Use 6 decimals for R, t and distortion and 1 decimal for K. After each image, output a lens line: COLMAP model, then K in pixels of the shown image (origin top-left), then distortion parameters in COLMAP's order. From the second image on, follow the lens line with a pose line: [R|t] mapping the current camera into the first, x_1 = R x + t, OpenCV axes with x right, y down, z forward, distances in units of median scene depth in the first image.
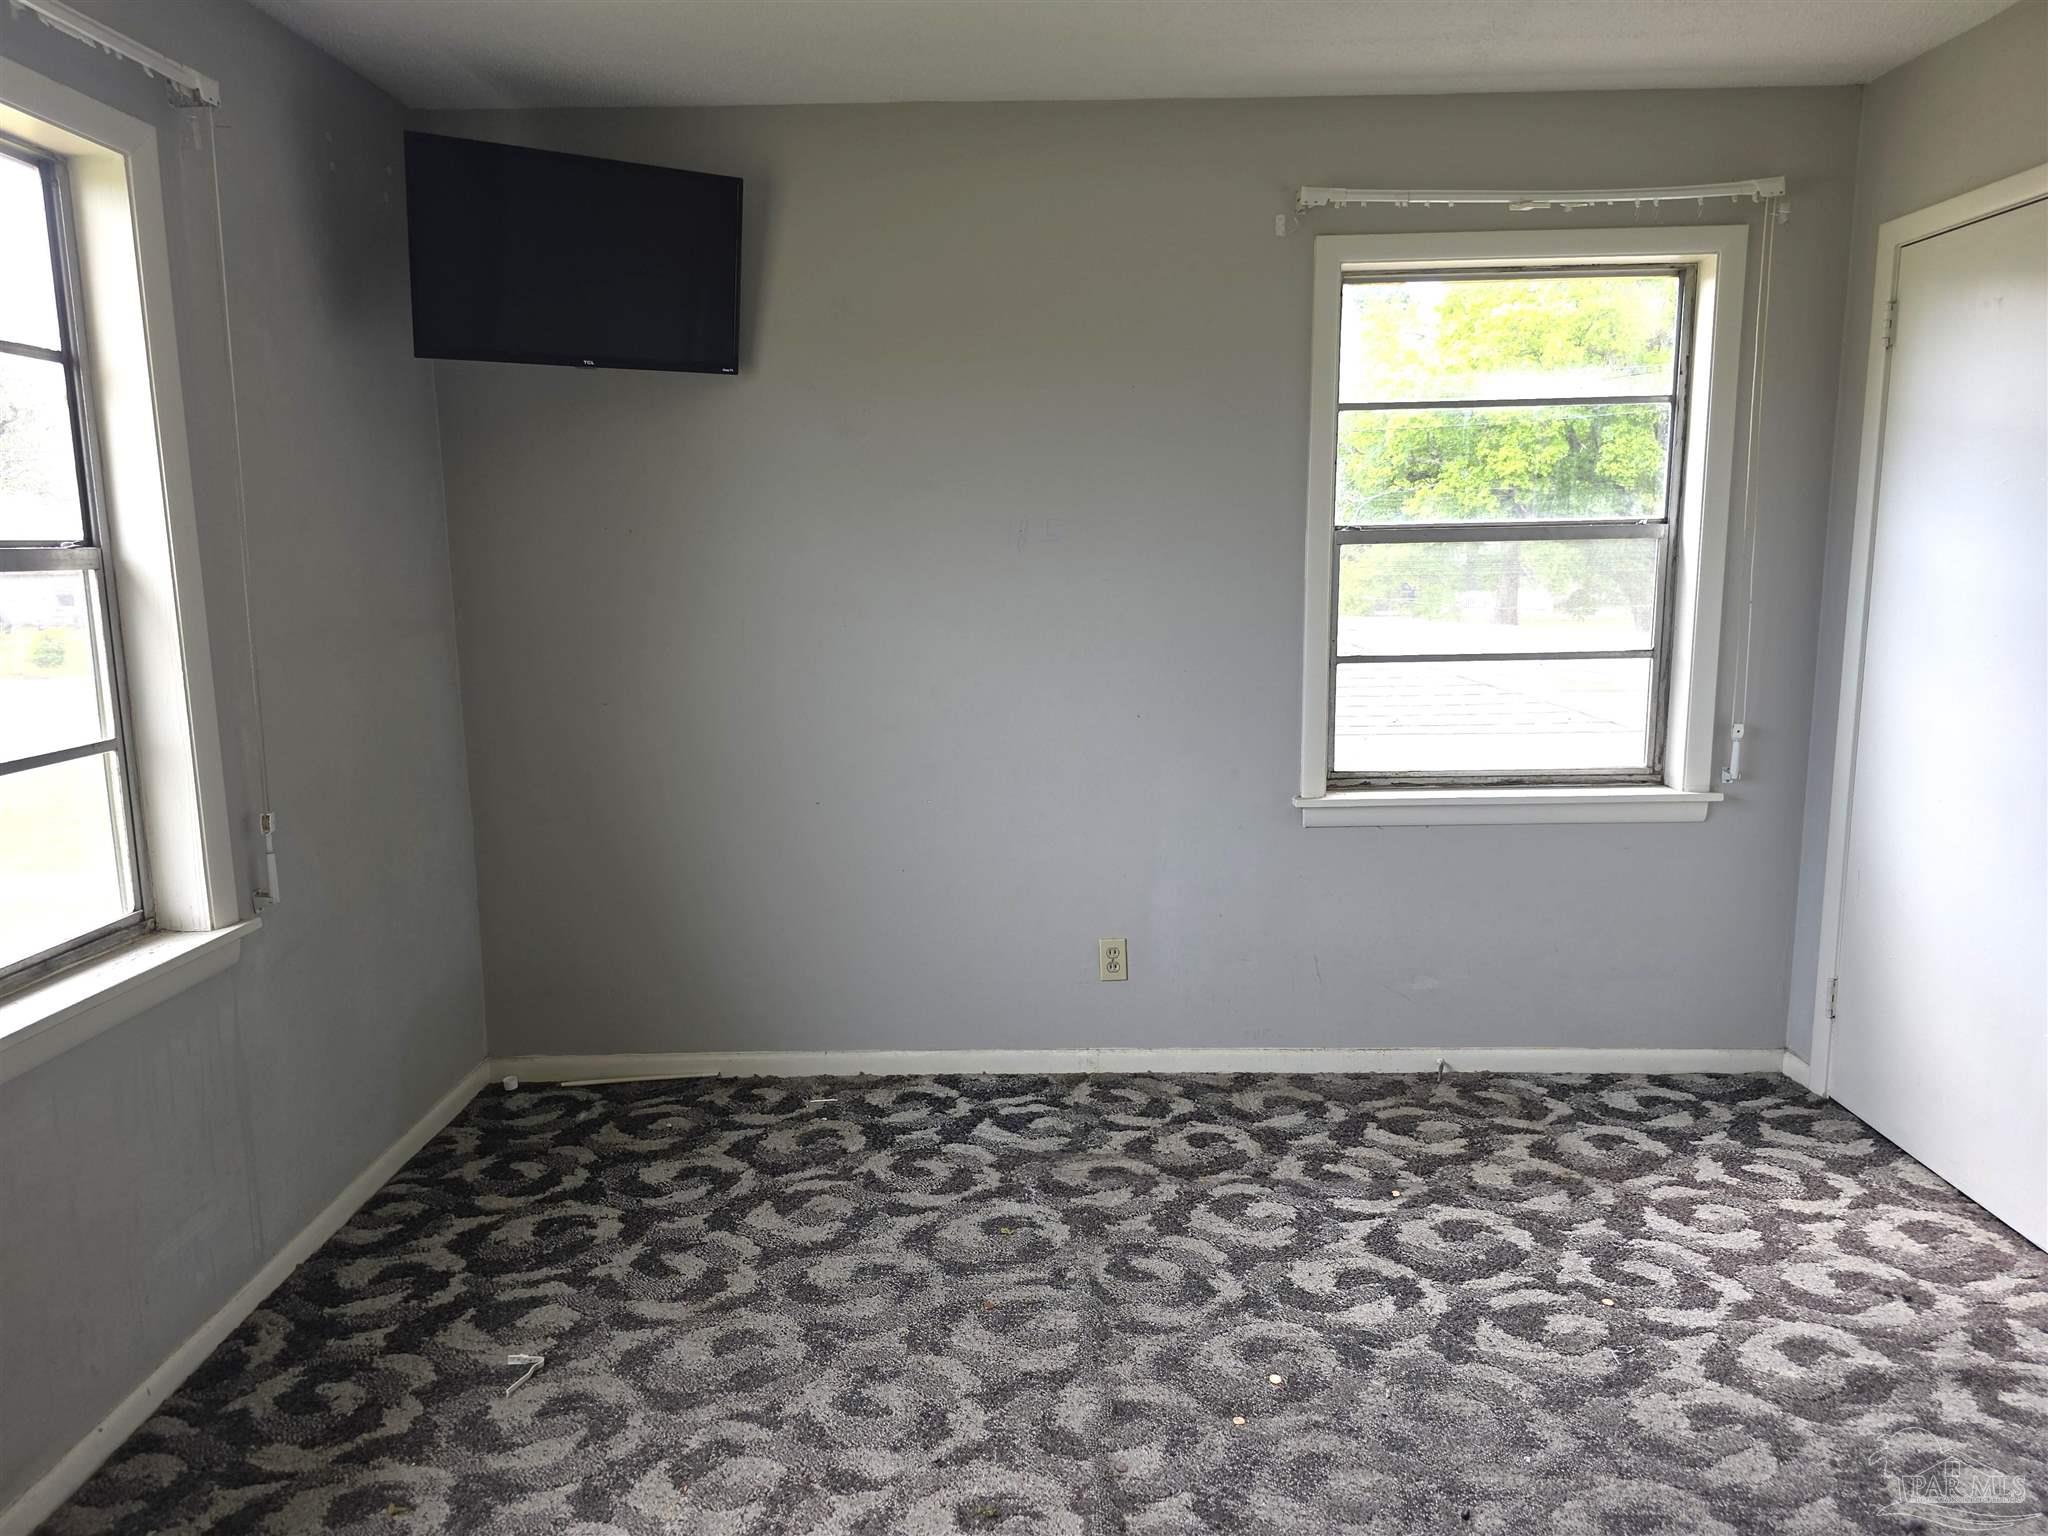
lens RADIAL K [[1374.4, 0, 1019.0], [0, 1374.4, 753.2], [0, 0, 1]] dist [0.040777, -0.026349]
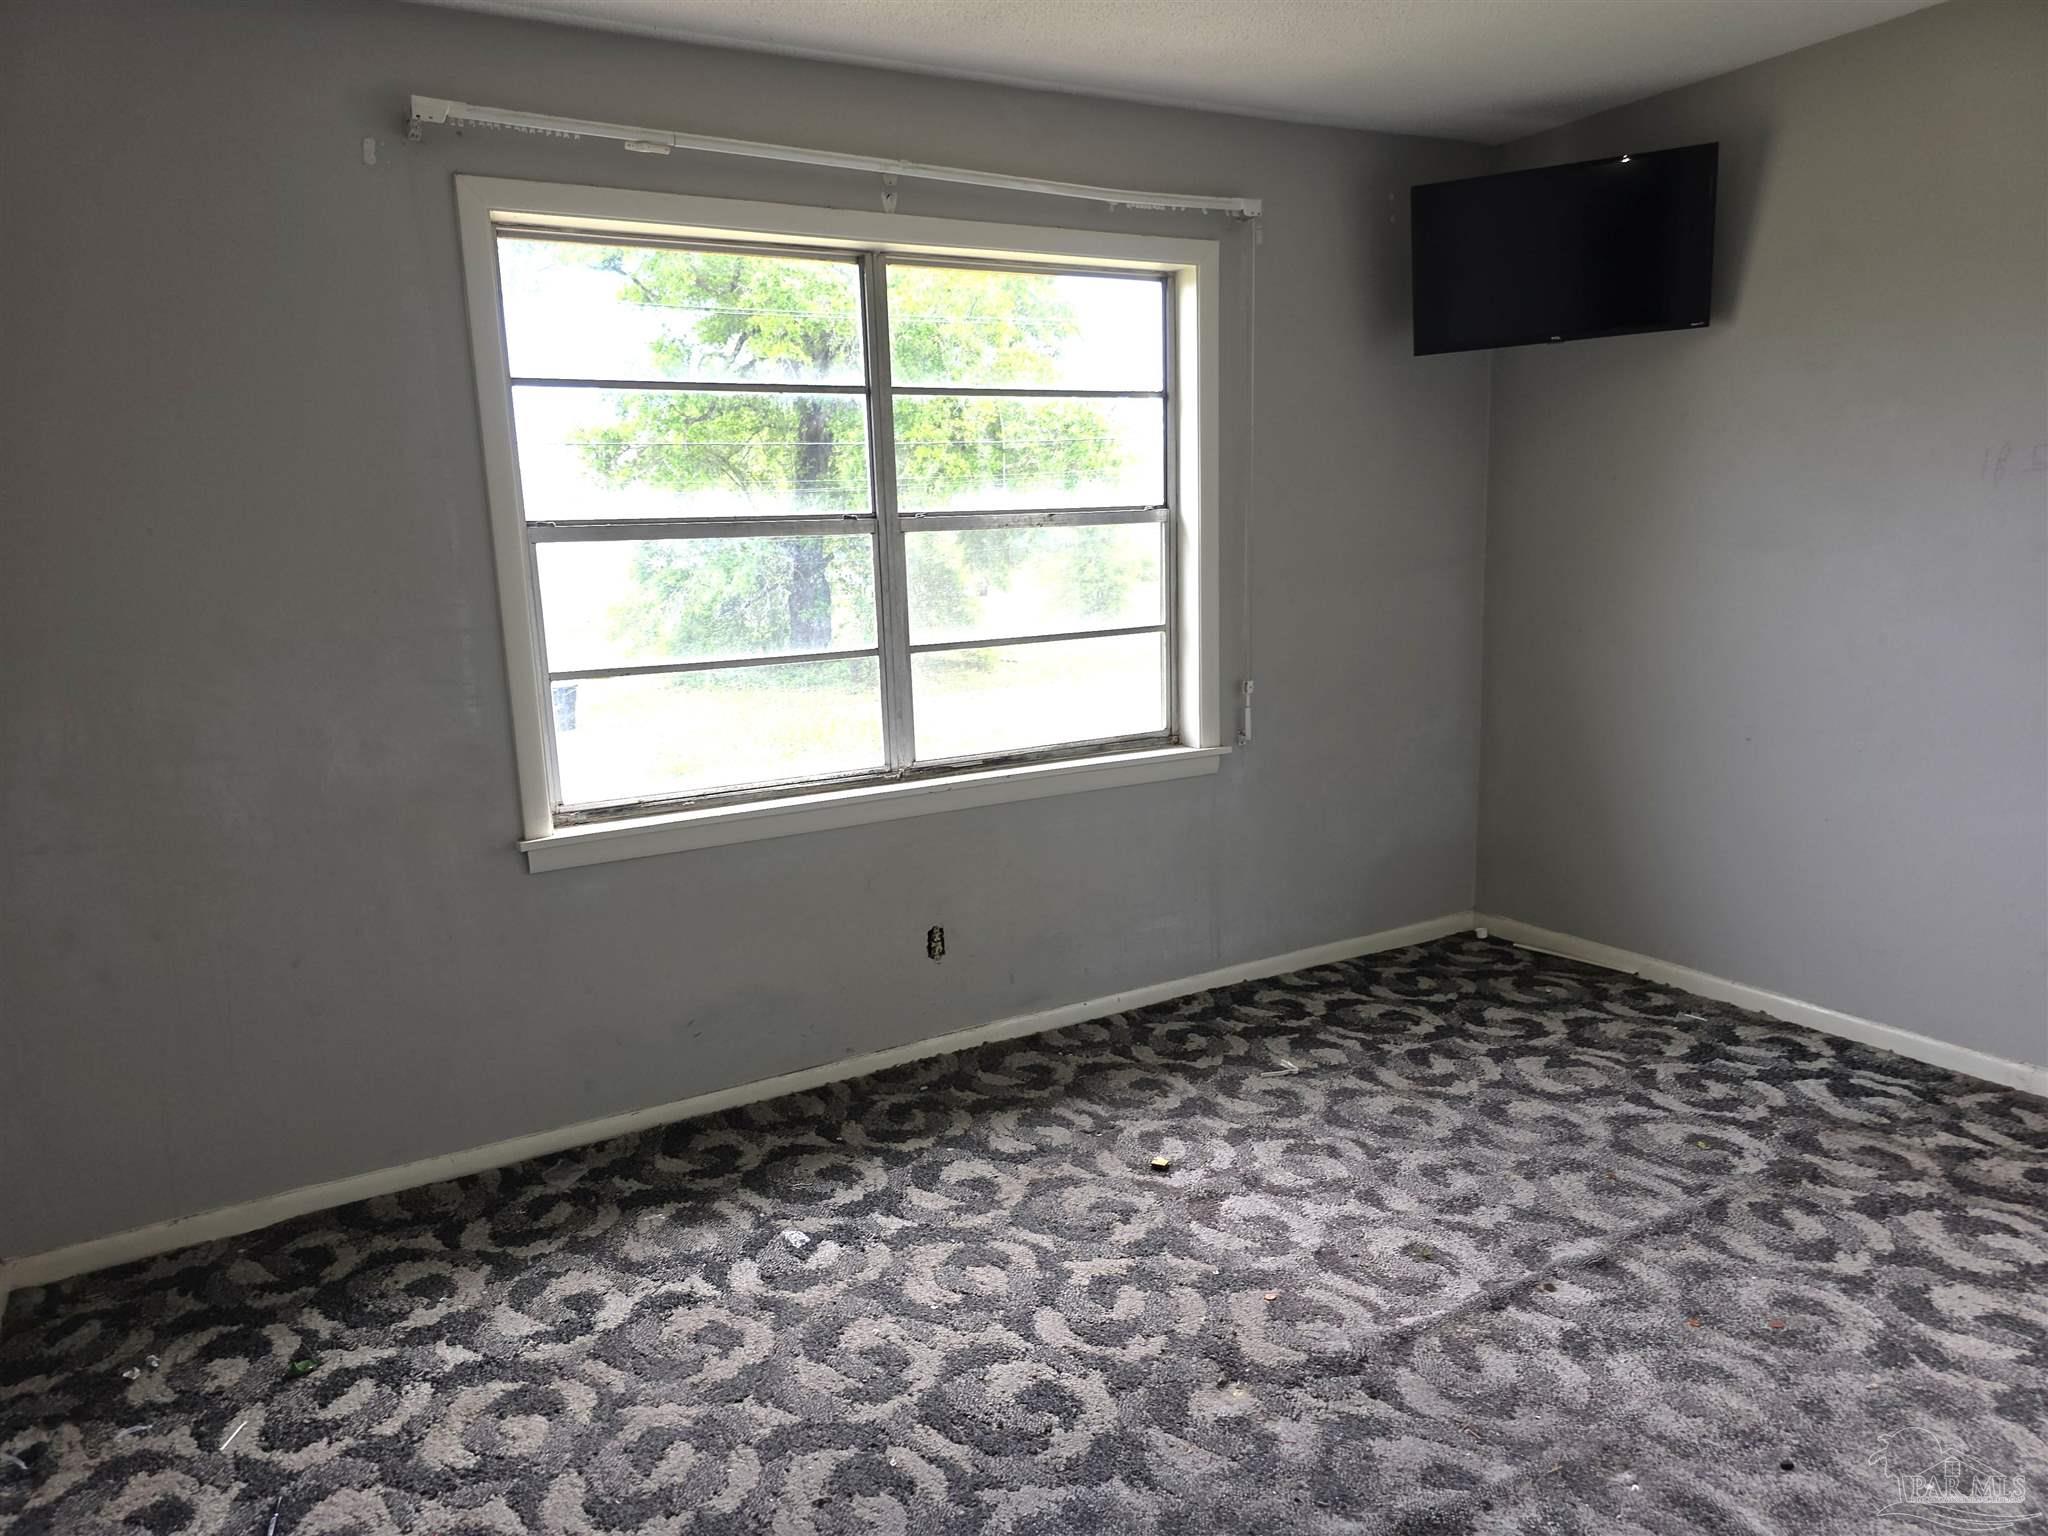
lens RADIAL K [[1374.4, 0, 1020.9], [0, 1374.4, 774.9], [0, 0, 1]] dist [0.040777, -0.026349]
pose [[0.510988, 0.148439, -0.846674, 0.569167], [-0.100694, 0.988532, 0.112539, 0.000278], [0.853670, 0.027749, 0.520075, -0.001889]]
